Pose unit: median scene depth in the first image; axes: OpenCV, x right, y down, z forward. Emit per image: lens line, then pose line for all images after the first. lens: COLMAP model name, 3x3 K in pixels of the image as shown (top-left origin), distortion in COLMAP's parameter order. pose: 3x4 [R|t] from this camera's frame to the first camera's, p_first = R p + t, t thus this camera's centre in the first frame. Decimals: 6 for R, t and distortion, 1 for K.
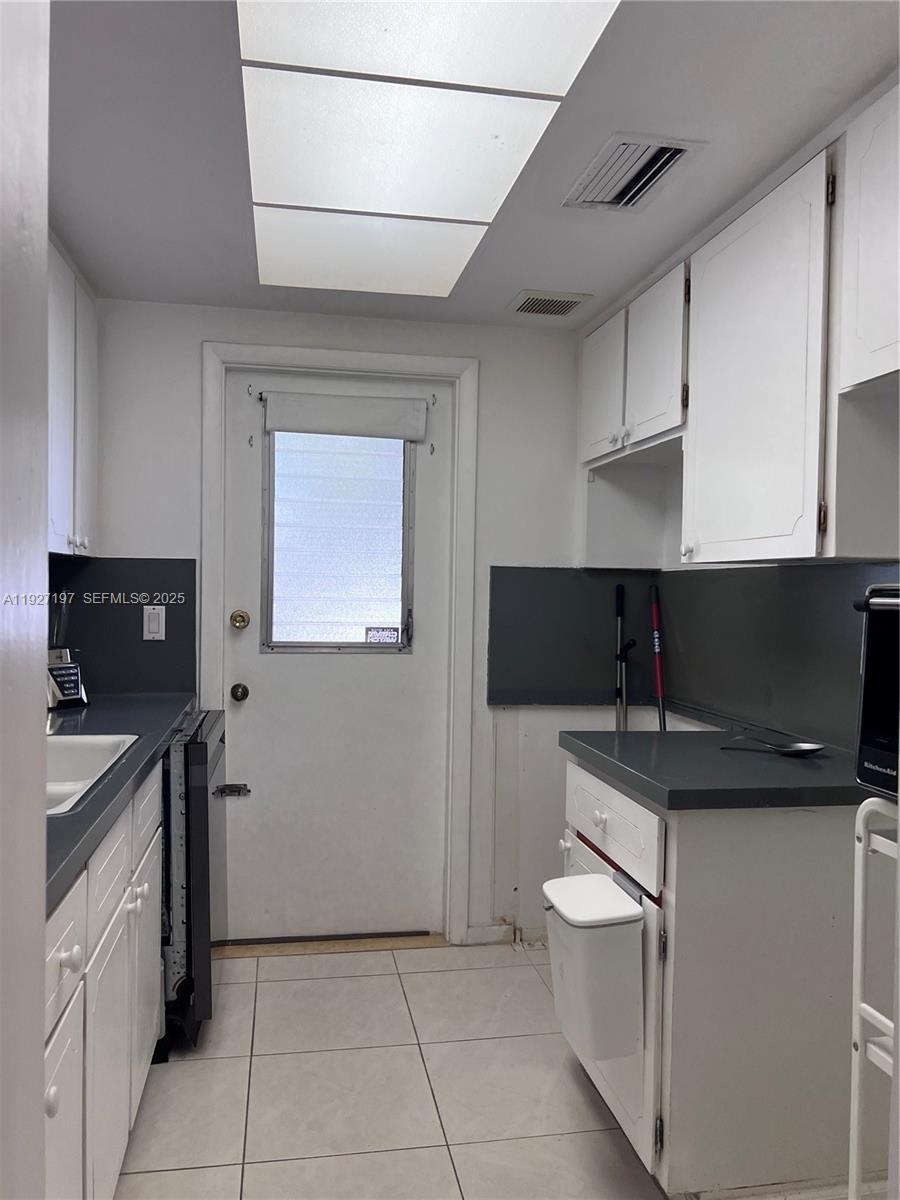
lens RADIAL K [[907.7, 0, 452.0], [0, 907.7, 599.8], [0, 0, 1]] dist [0.042514, -0.059915]
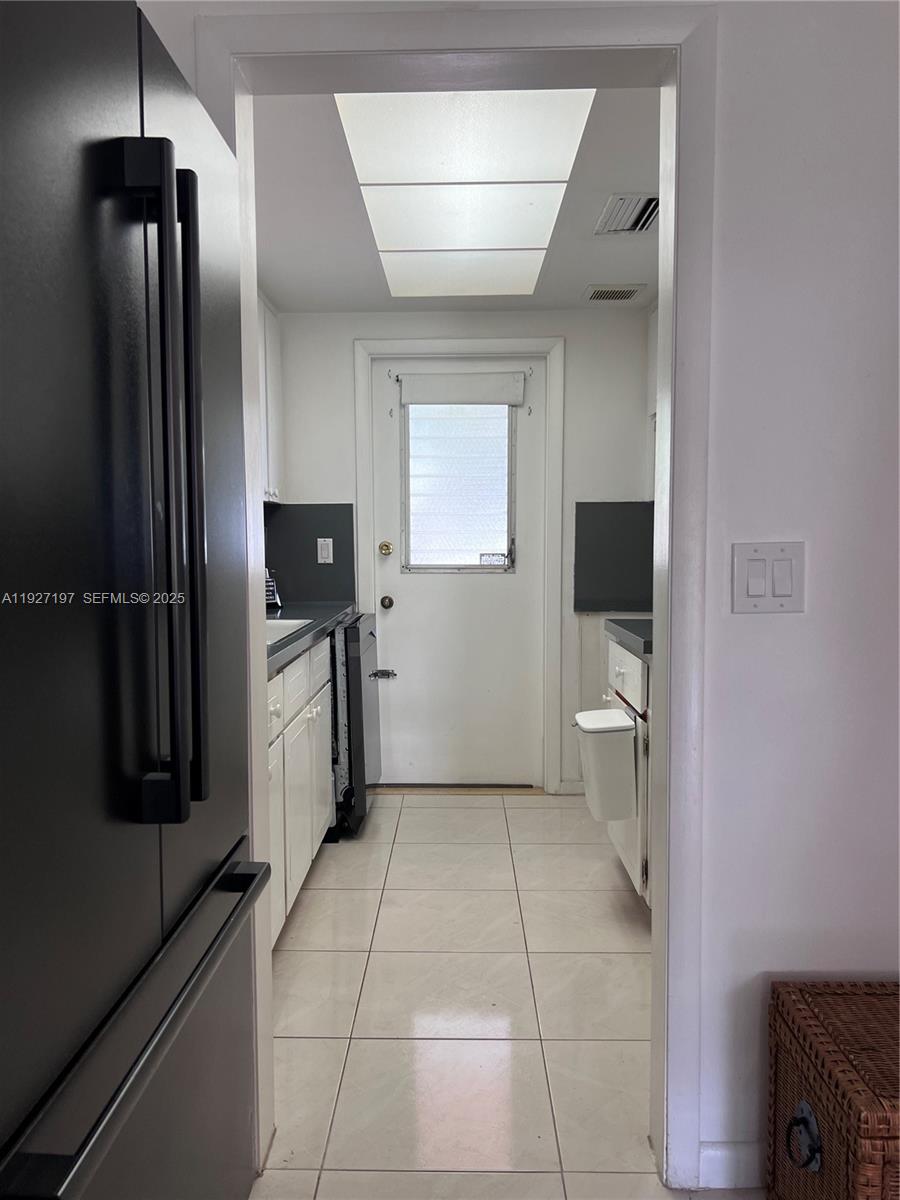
lens RADIAL K [[907.7, 0, 434.1], [0, 907.7, 603.5], [0, 0, 1]] dist [0.042514, -0.059915]
pose [[0.977797, -0.006878, -0.209444, 0.120353], [0.018398, 0.998419, 0.053105, 0.034578], [0.208747, -0.055779, 0.976378, -0.305718]]
